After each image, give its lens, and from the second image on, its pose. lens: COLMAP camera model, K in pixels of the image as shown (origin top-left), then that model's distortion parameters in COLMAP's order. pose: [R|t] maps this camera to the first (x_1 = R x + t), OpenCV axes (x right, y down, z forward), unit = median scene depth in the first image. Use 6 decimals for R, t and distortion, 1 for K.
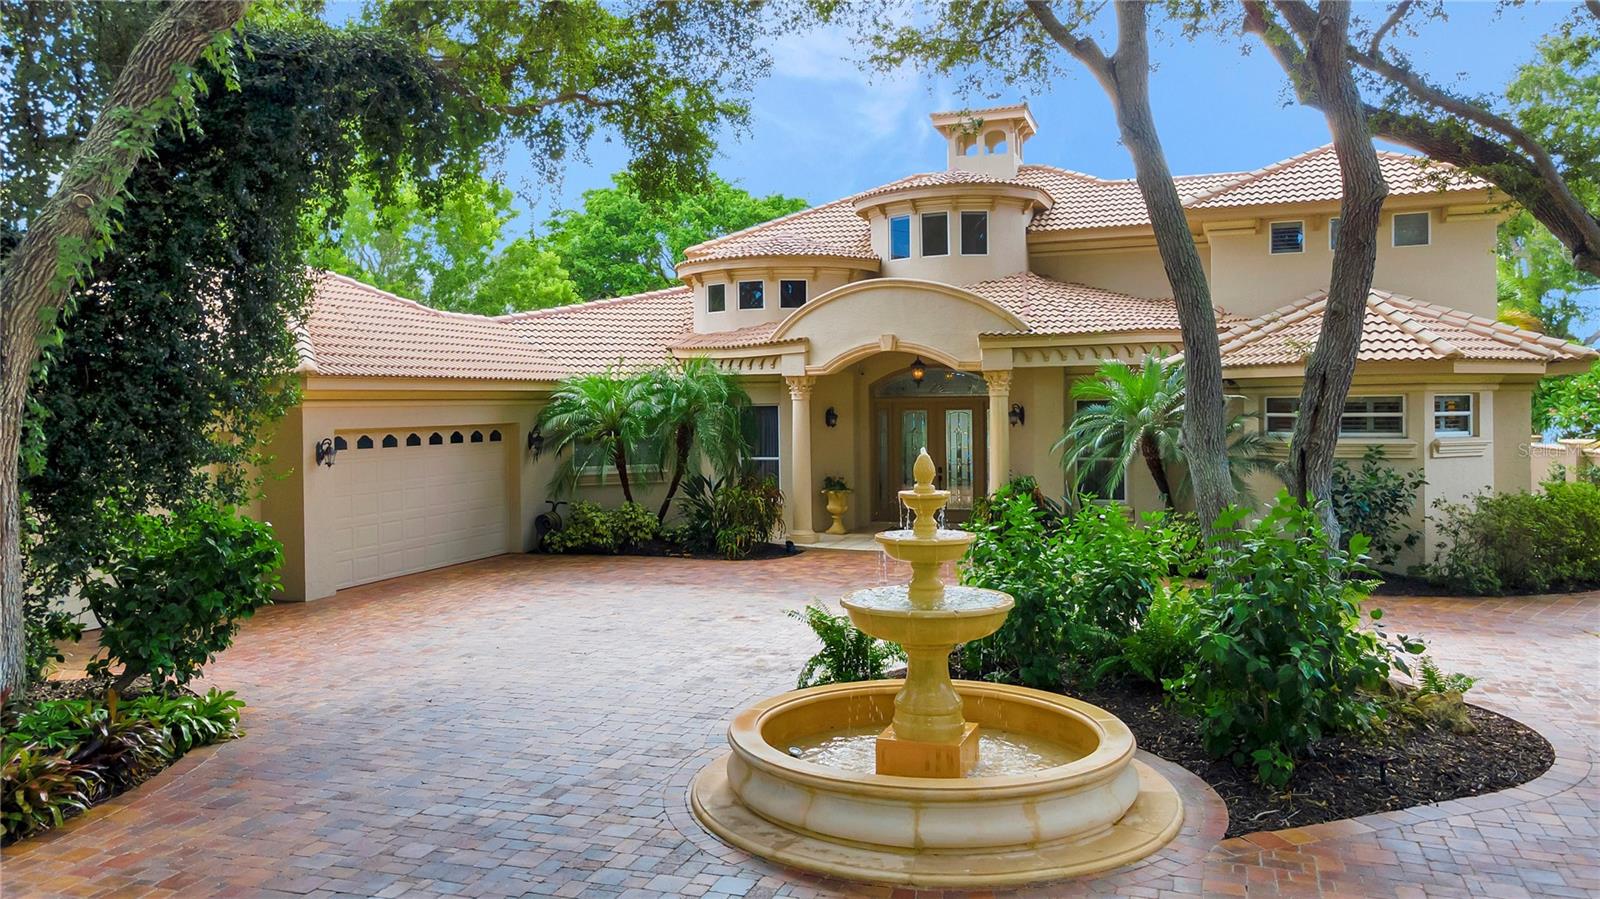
lens RADIAL K [[1192.7, 0, 805.6], [0, 1192.7, 418.3], [0, 0, 1]] dist [0.035494, 0.004069]
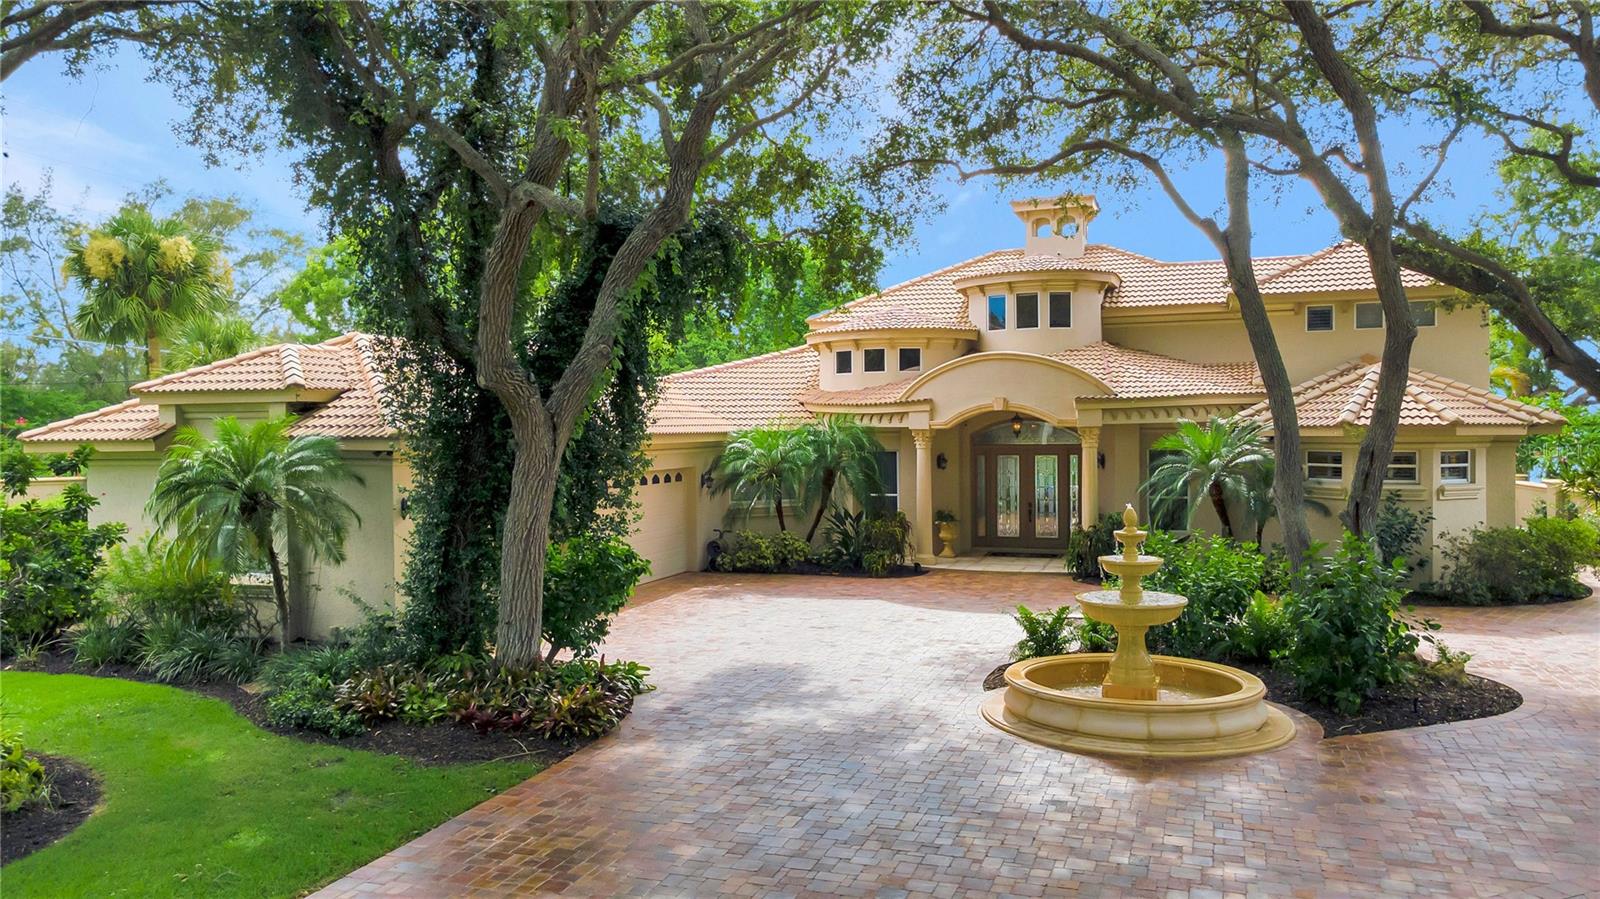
lens RADIAL K [[1195.1, 0, 800.0], [0, 1195.1, 449.5], [0, 0, 1]] dist [0.038296, 0.000787]
pose [[0.999995, 0.002787, 0.001358, -0.163968], [-0.002796, 0.999969, 0.007318, -0.028154], [-0.001338, -0.007322, 0.999972, -0.289537]]
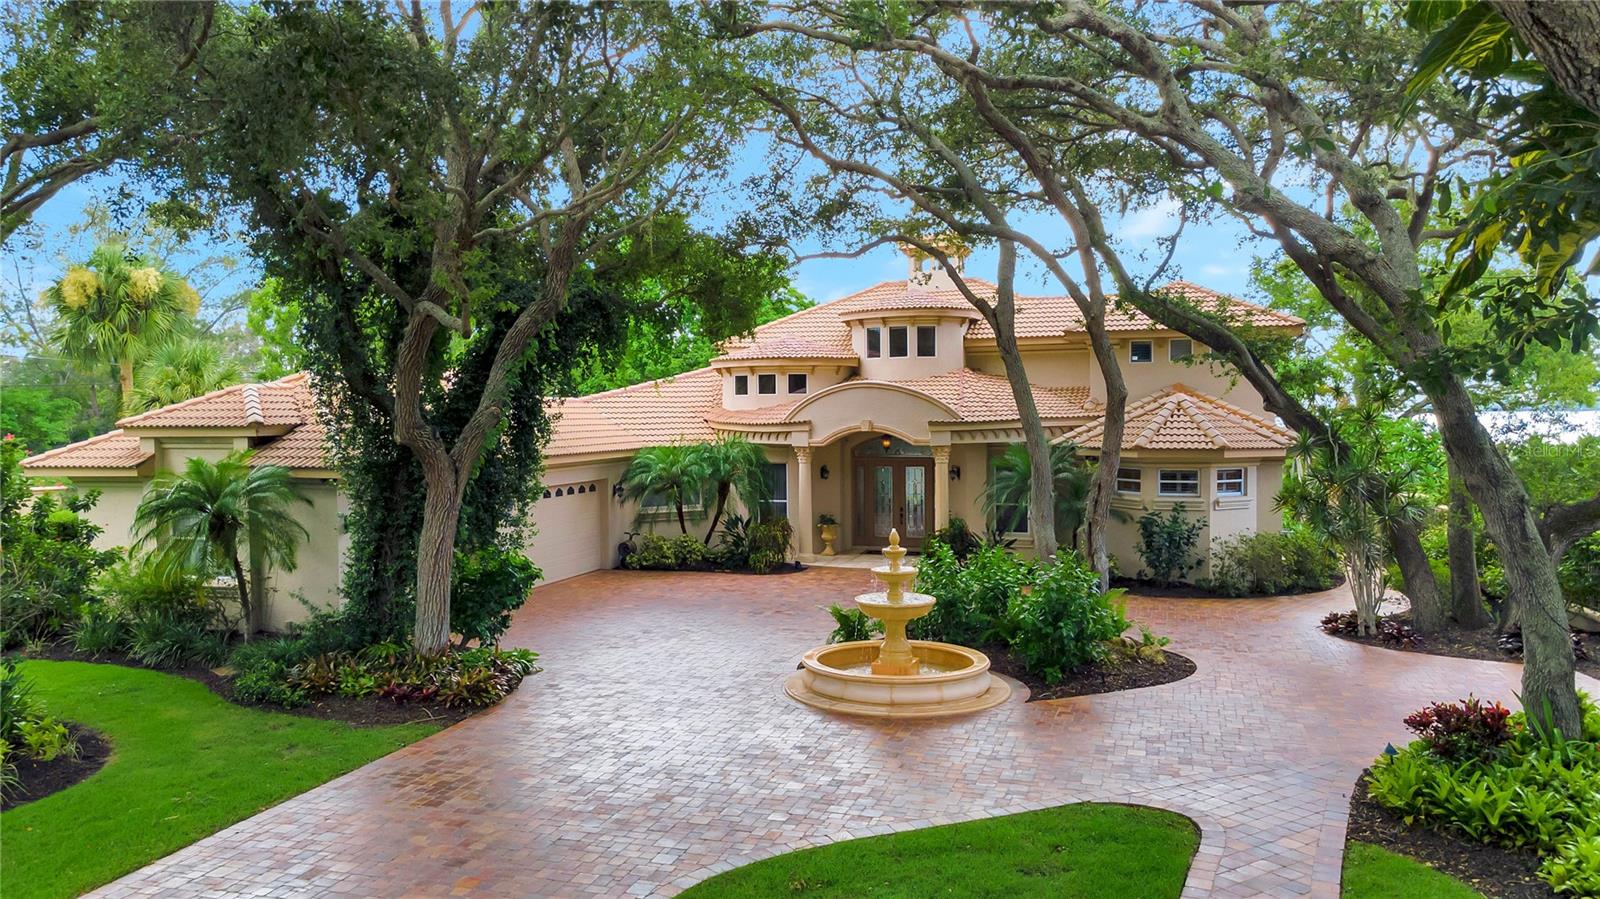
lens RADIAL K [[1195.1, 0, 800.0], [0, 1195.1, 449.5], [0, 0, 1]] dist [0.038296, 0.000787]
pose [[0.999616, 0.002118, 0.027647, -0.060715], [-0.002730, 0.999752, 0.022120, -0.077125], [-0.027593, -0.022187, 0.999373, -0.531992]]
